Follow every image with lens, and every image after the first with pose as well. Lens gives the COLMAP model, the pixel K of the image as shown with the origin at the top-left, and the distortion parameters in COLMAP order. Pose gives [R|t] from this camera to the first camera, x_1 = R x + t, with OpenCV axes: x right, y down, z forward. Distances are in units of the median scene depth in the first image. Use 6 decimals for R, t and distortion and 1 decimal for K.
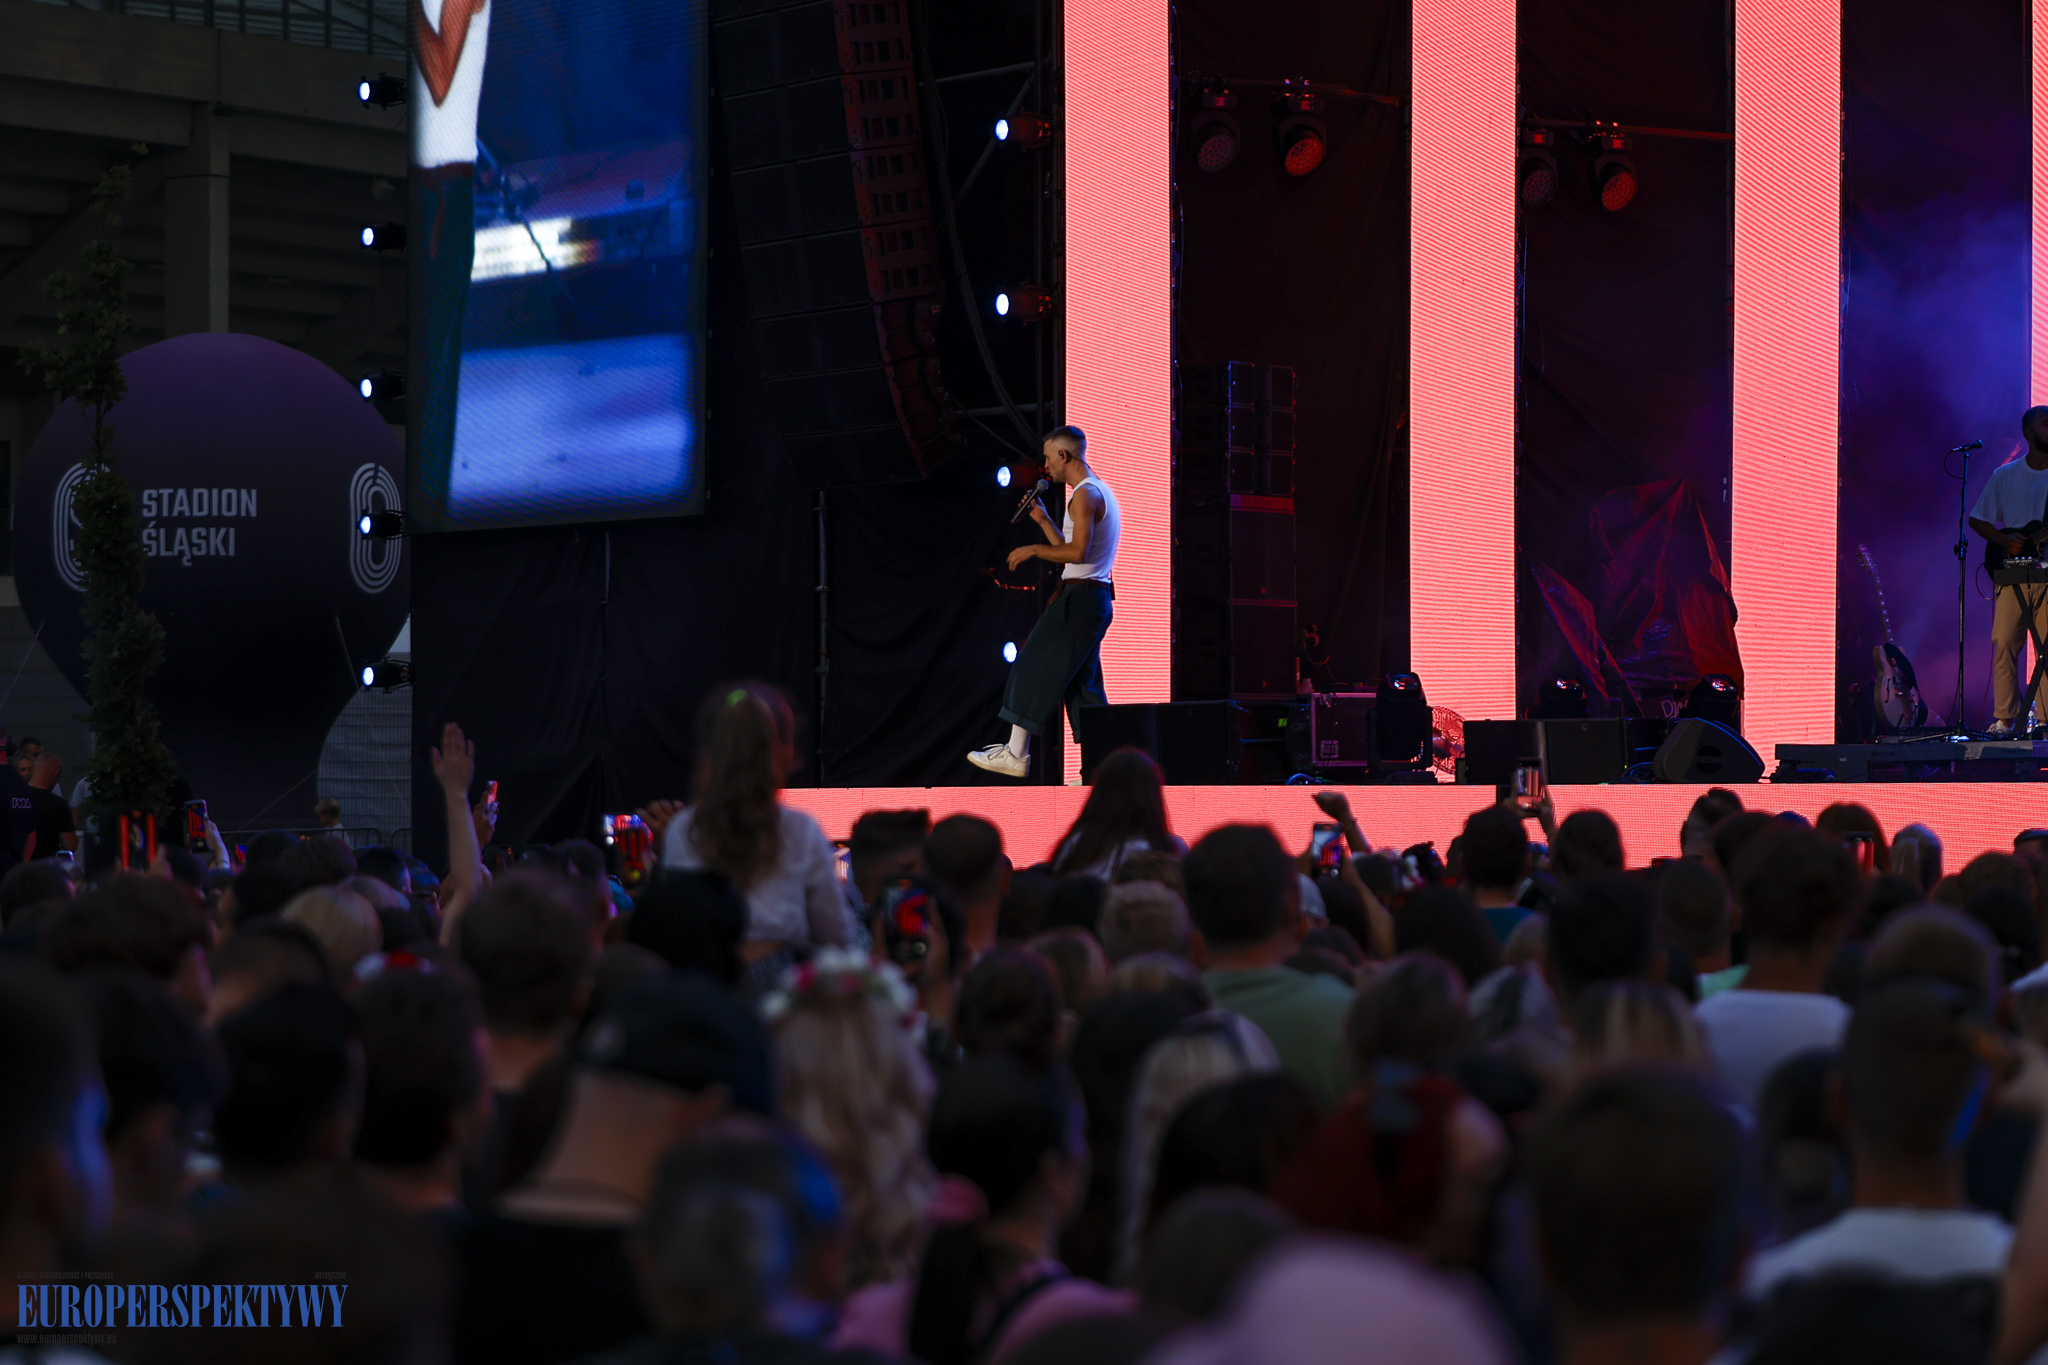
lens RADIAL K [[5640.5, 0, 1026.2], [0, 5640.5, 689.9], [0, 0, 1]] dist [-0.059471, 0.000000]
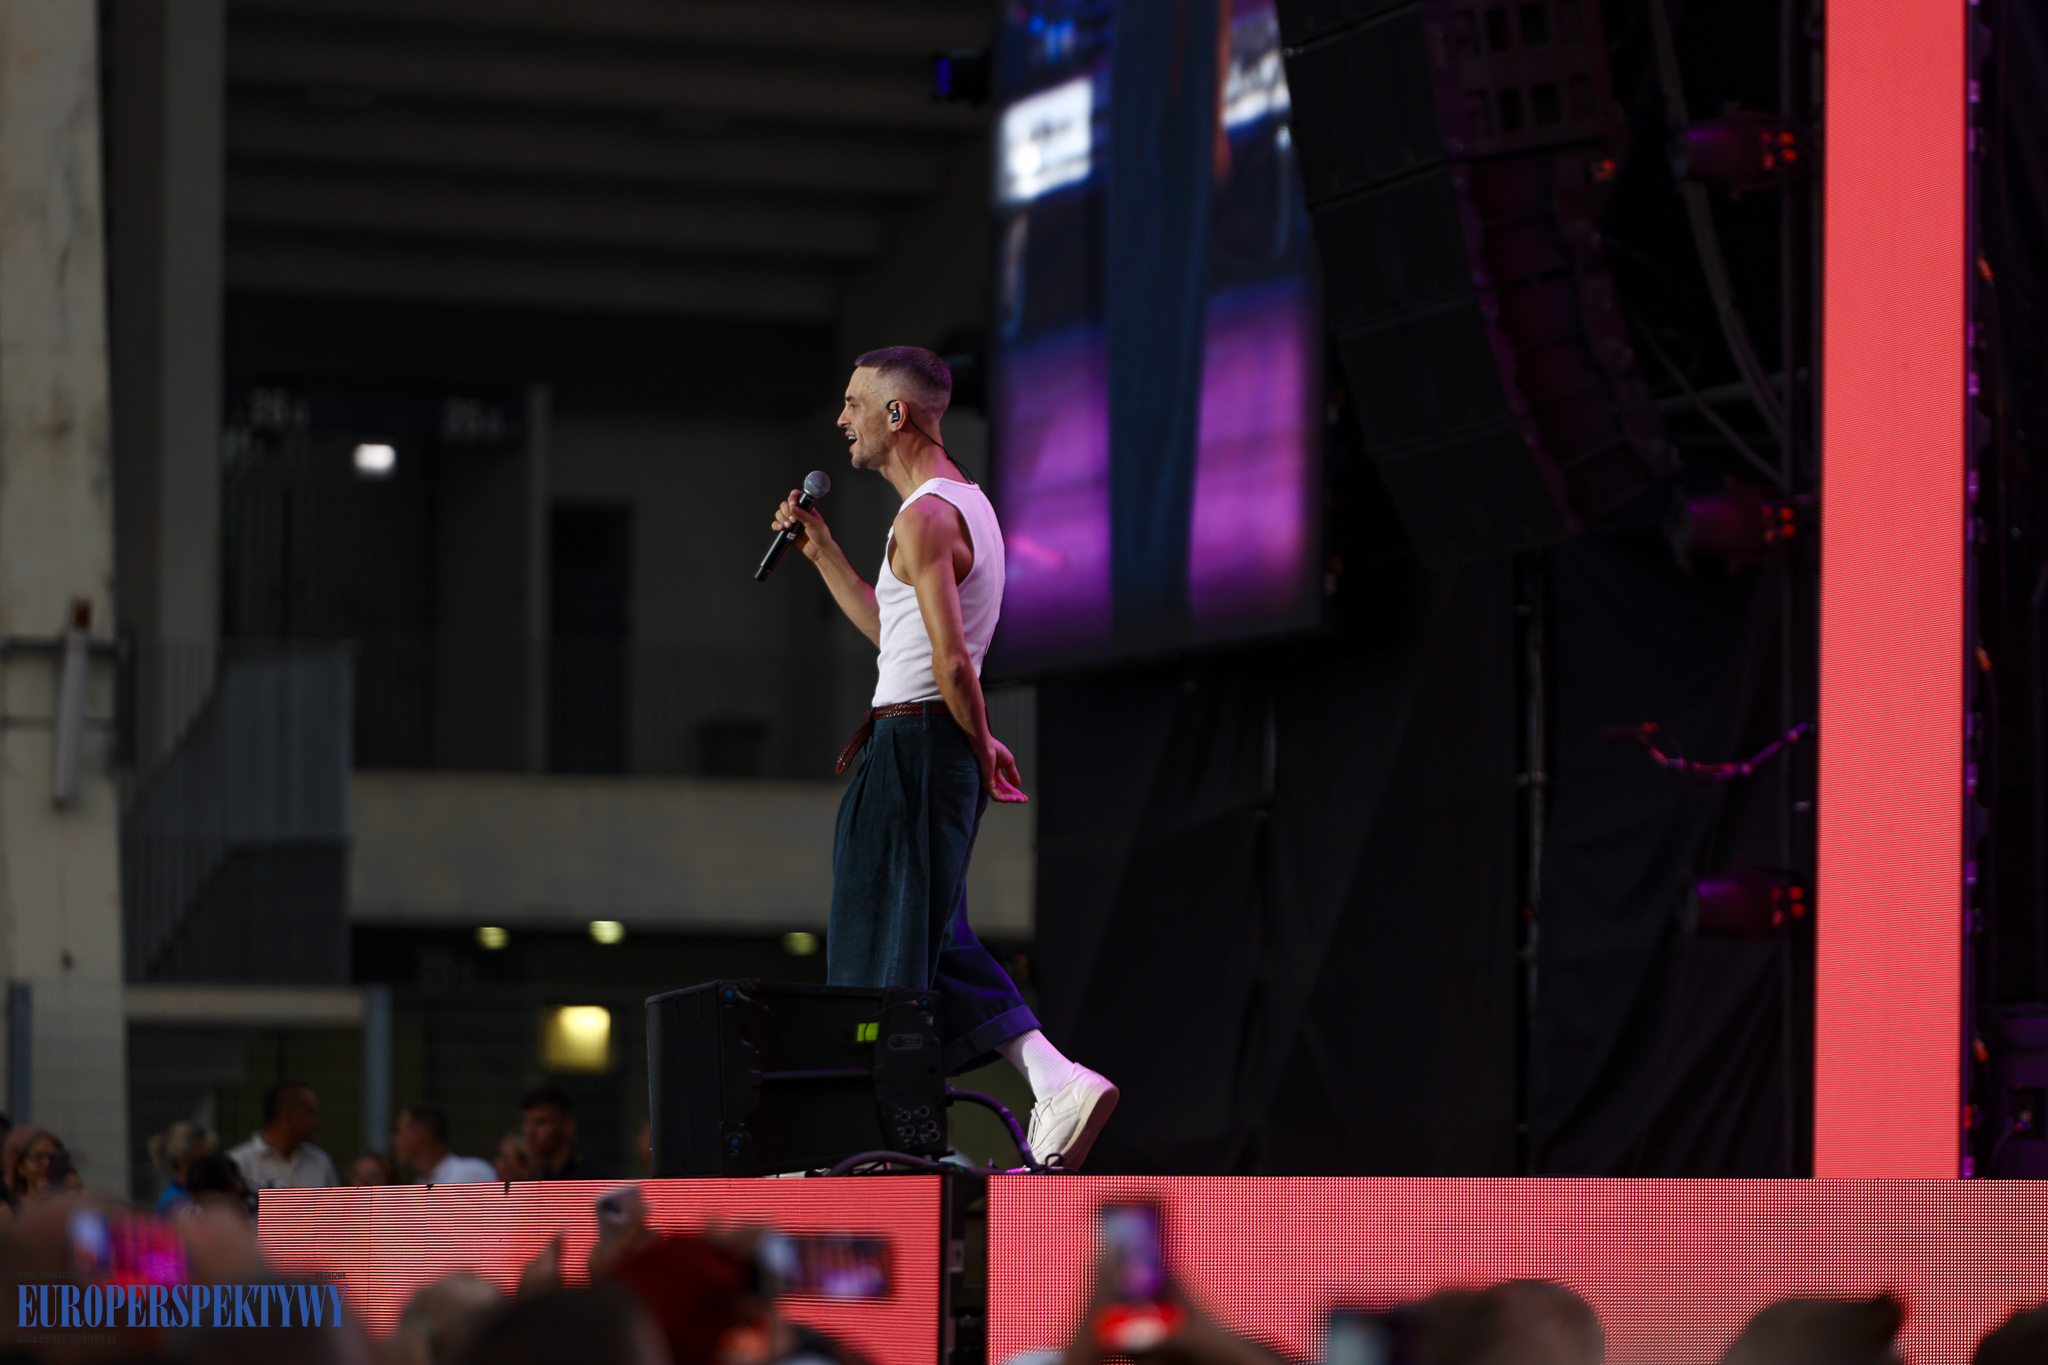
lens RADIAL K [[10415.2, 0, 1025.9], [0, 10415.2, 685.3], [0, 0, 1]] dist [0.377653, 0.000000]
pose [[0.939606, -0.010616, -0.342095, 0.233477], [-0.001519, 0.999380, -0.035185, 0.005184], [0.342256, 0.033580, 0.939007, 0.177211]]
